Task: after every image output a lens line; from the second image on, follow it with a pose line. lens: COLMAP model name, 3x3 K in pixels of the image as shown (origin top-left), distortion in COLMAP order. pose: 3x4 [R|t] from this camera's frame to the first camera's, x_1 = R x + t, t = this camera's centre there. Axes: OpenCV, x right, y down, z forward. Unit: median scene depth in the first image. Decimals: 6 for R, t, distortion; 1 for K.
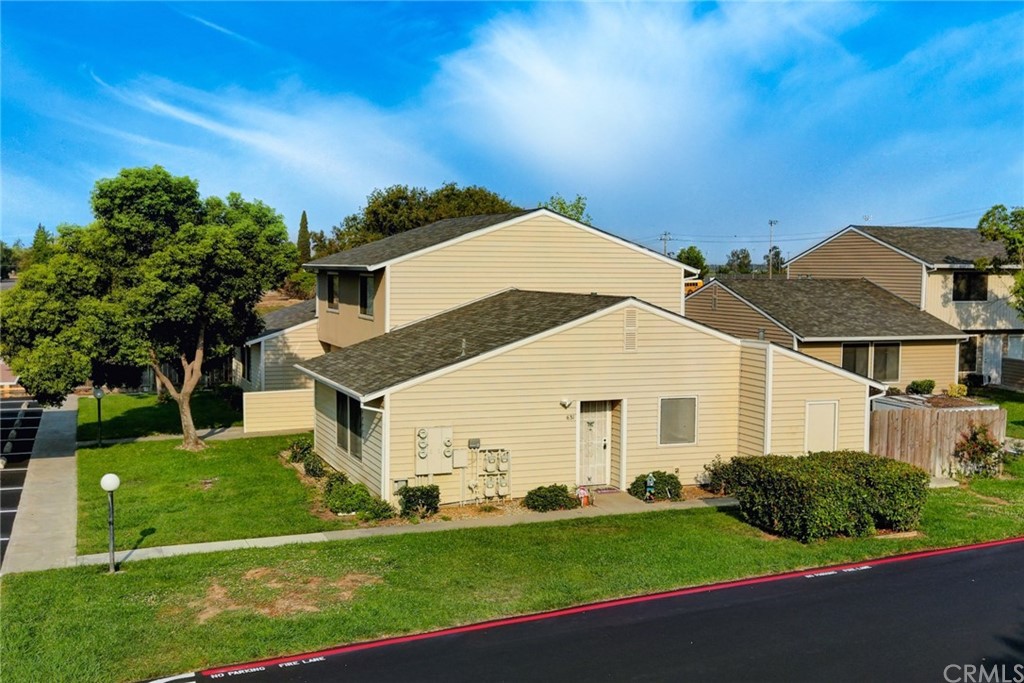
lens RADIAL K [[1086.4, 0, 512.0], [0, 1086.4, 341.5], [0, 0, 1]] dist [0.049702, -0.006747]
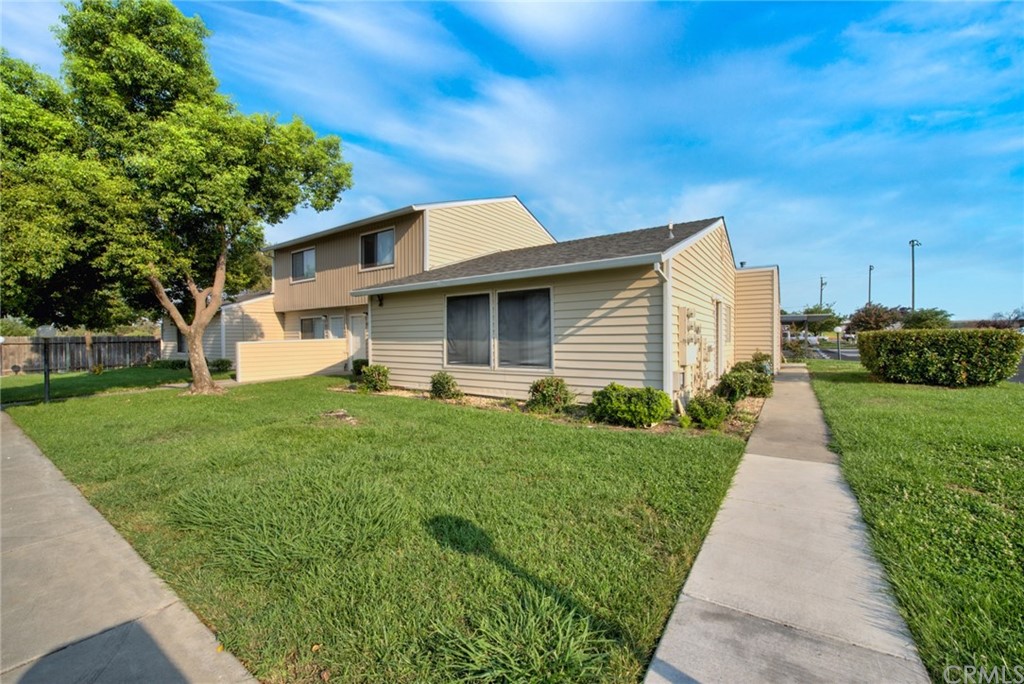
lens RADIAL K [[418.9, 0, 495.1], [0, 418.9, 350.3], [0, 0, 1]] dist [-0.001422, -0.004410]
pose [[0.855061, -0.014103, 0.518335, -0.294940], [0.037122, 0.998730, -0.034064, 0.092850], [-0.517197, 0.048368, 0.854499, 0.668631]]
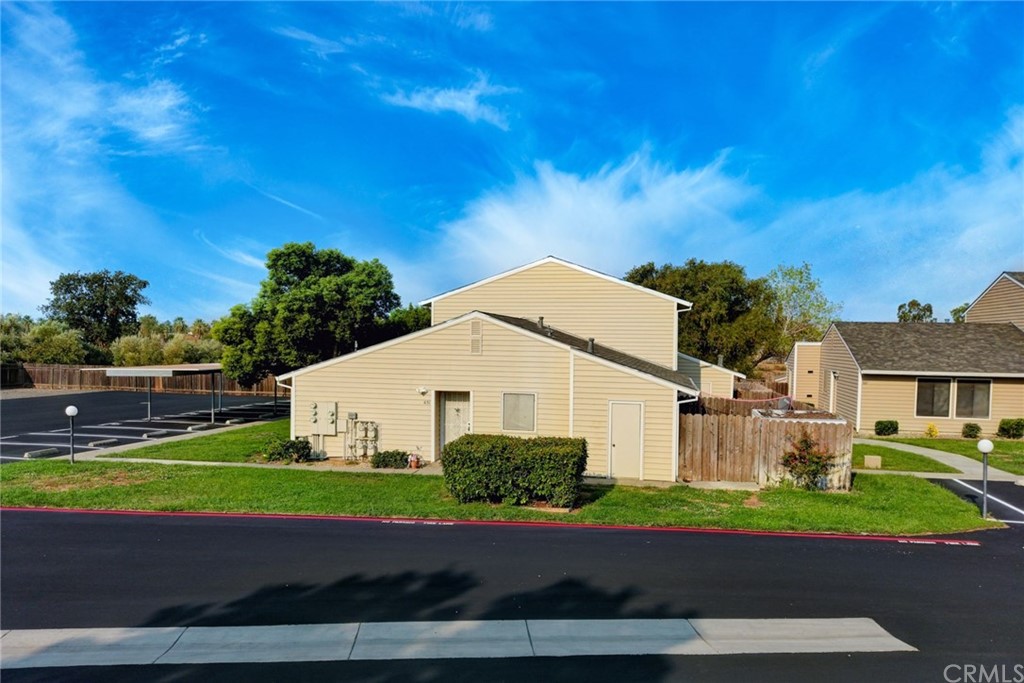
lens RADIAL K [[778.3, 0, 512.0], [0, 778.3, 341.5], [0, 0, 1]] dist [0.012671, -0.000578]
pose [[0.840657, 0.004080, -0.541552, 0.560694], [-0.042907, 0.997330, -0.059092, 0.041038], [0.539865, 0.072913, 0.838588, 0.227070]]
